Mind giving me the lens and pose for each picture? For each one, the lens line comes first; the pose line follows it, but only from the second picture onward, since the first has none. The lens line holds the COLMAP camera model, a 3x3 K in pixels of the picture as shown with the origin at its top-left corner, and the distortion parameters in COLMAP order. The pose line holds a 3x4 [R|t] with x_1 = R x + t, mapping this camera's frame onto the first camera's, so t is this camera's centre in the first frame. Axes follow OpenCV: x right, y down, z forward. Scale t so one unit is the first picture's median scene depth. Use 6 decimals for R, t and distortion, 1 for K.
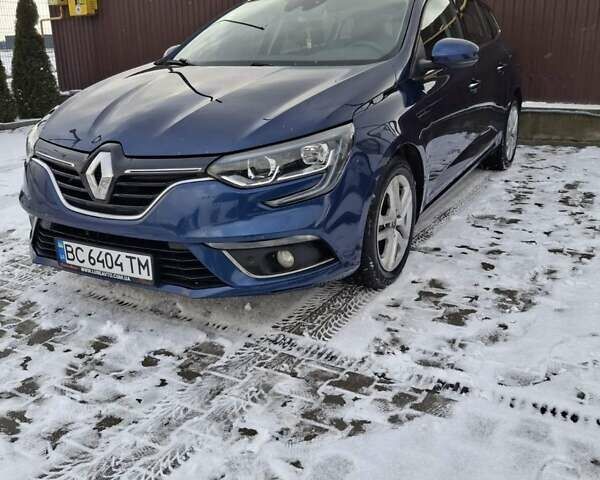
lens RADIAL K [[580.2, 0, 294.4], [0, 580.2, 239.7], [0, 0, 1]] dist [0.128324, -0.301058]
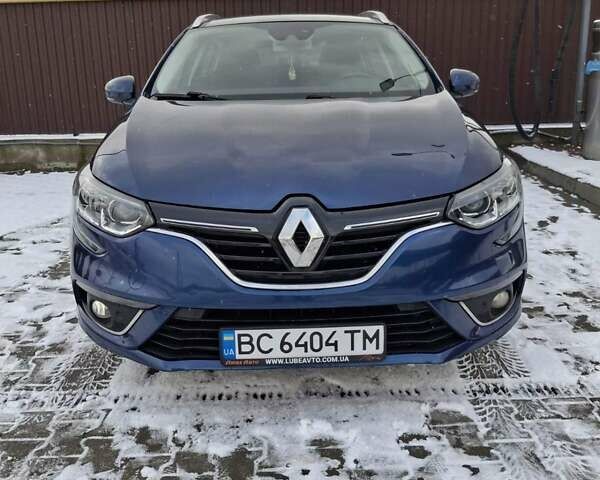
lens RADIAL K [[580.2, 0, 294.4], [0, 580.2, 239.7], [0, 0, 1]] dist [0.128324, -0.301058]
pose [[0.865760, -0.133464, 0.482335, -0.729515], [0.159040, 0.987195, -0.012307, -0.099452], [-0.474516, 0.087365, 0.875900, 0.321744]]
